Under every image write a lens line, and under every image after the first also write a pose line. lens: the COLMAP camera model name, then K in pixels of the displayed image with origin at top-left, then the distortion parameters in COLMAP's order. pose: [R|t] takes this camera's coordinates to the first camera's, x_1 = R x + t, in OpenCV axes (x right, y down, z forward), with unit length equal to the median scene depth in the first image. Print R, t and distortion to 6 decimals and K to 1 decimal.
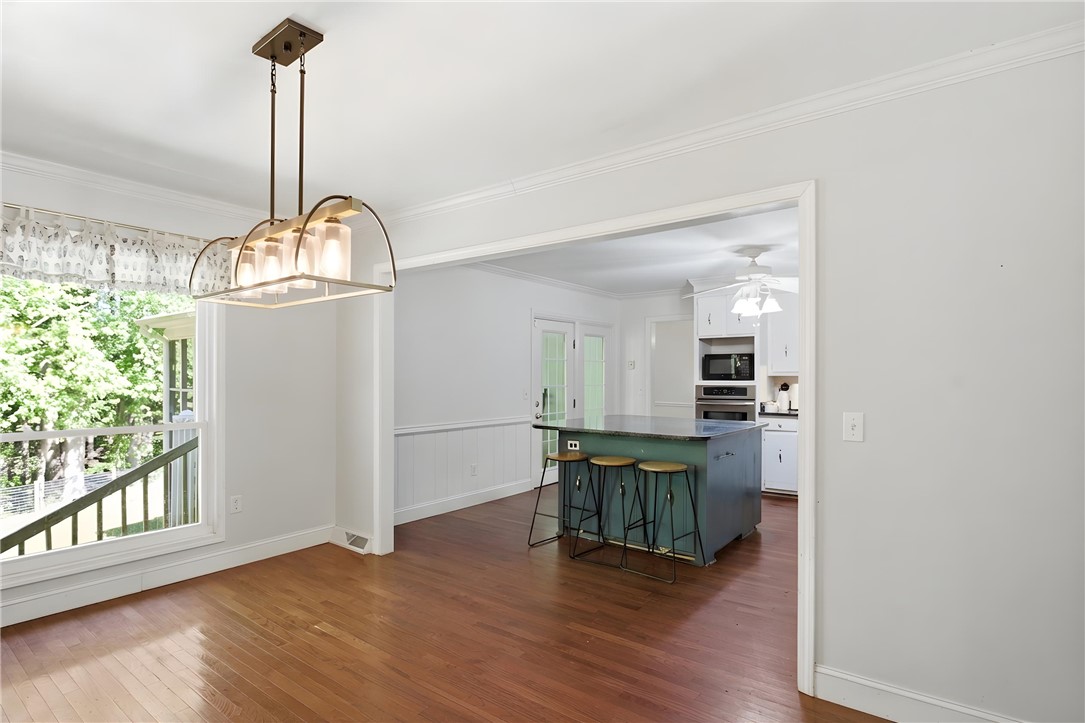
lens RADIAL K [[570.2, 0, 589.3], [0, 570.2, 376.6], [0, 0, 1]] dist [0.185703, -0.000171]
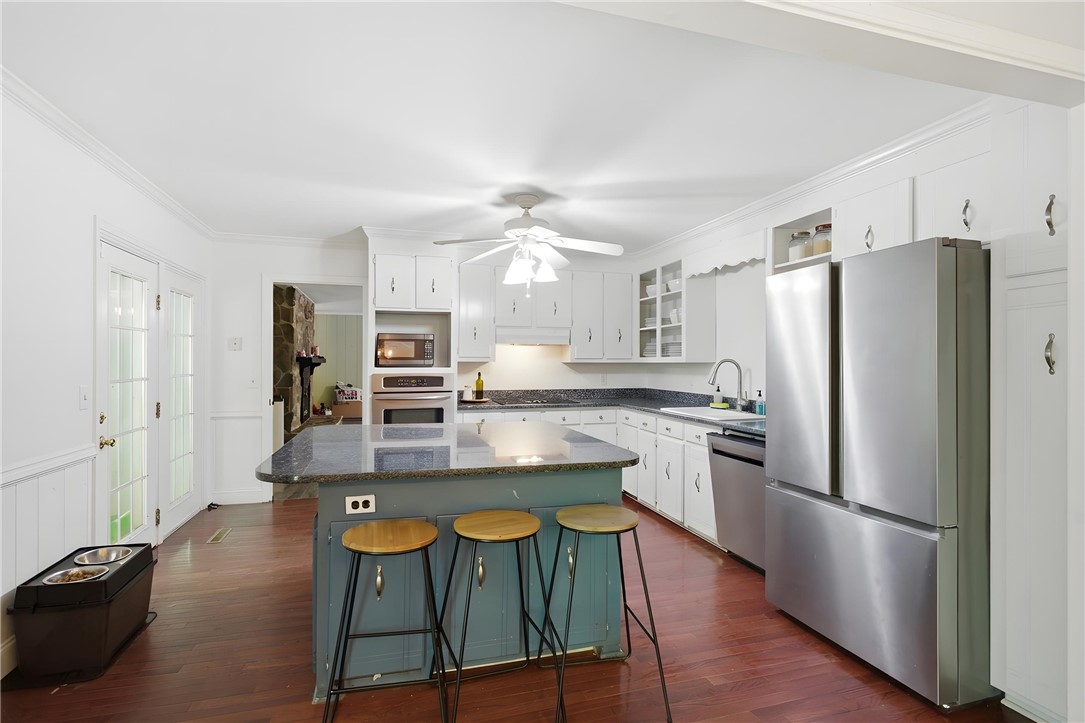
lens RADIAL K [[530.4, 0, 542.5], [0, 530.4, 361.5], [0, 0, 1]] dist [-0.004132, -0.000612]
pose [[0.651447, 0.002389, 0.758691, -0.190075], [0.000513, 0.999993, -0.003589, 0.001535], [-0.758694, 0.002728, 0.651441, 0.425617]]
